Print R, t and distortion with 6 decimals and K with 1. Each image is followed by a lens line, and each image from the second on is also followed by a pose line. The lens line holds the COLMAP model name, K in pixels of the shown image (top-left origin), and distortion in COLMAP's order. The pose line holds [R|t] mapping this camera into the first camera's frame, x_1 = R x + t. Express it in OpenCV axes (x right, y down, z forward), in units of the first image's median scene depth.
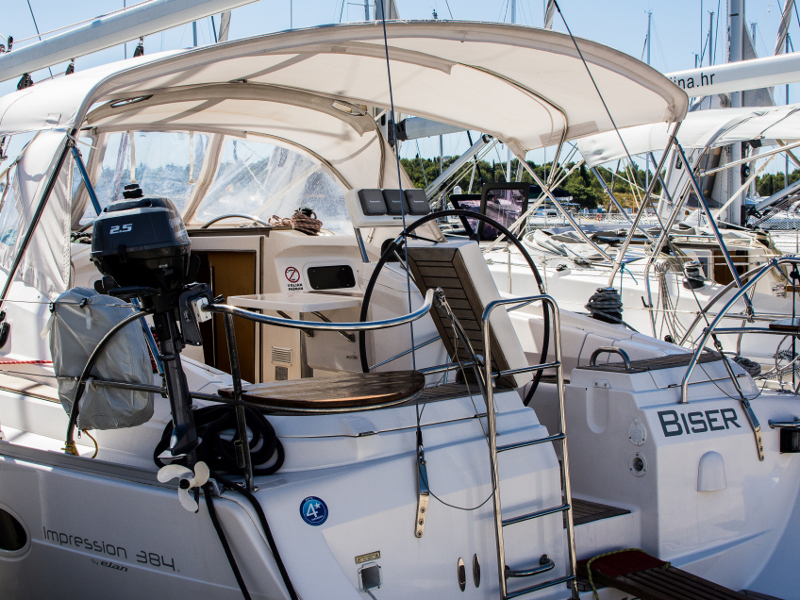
lens RADIAL K [[1409.6, 0, 399.5], [0, 1409.6, 302.4], [0, 0, 1]] dist [-0.155328, 0.000000]
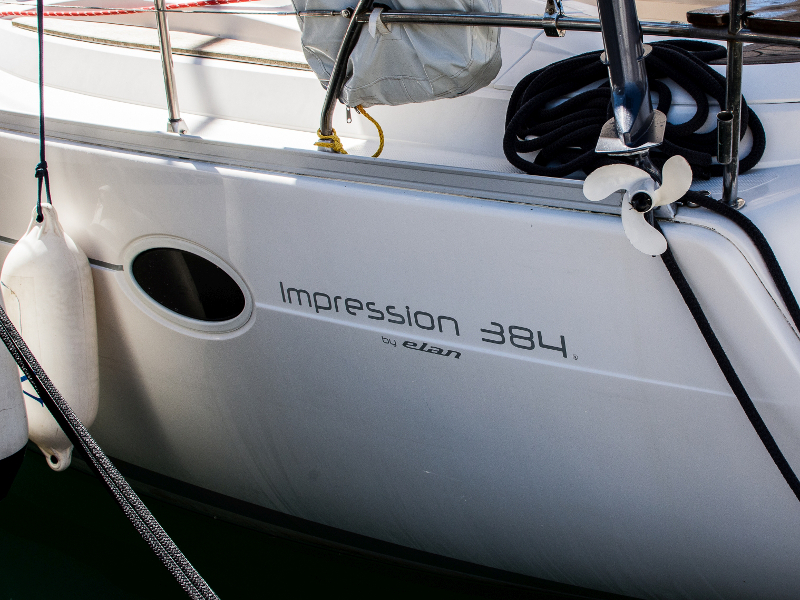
lens RADIAL K [[1409.6, 0, 401.3], [0, 1409.6, 299.8], [0, 0, 1]] dist [-0.155328, 0.000000]
pose [[0.998912, -0.046564, 0.002516, -0.205171], [0.044780, 0.972907, 0.226817, 0.038730], [-0.013009, -0.226458, 0.973934, 0.426758]]
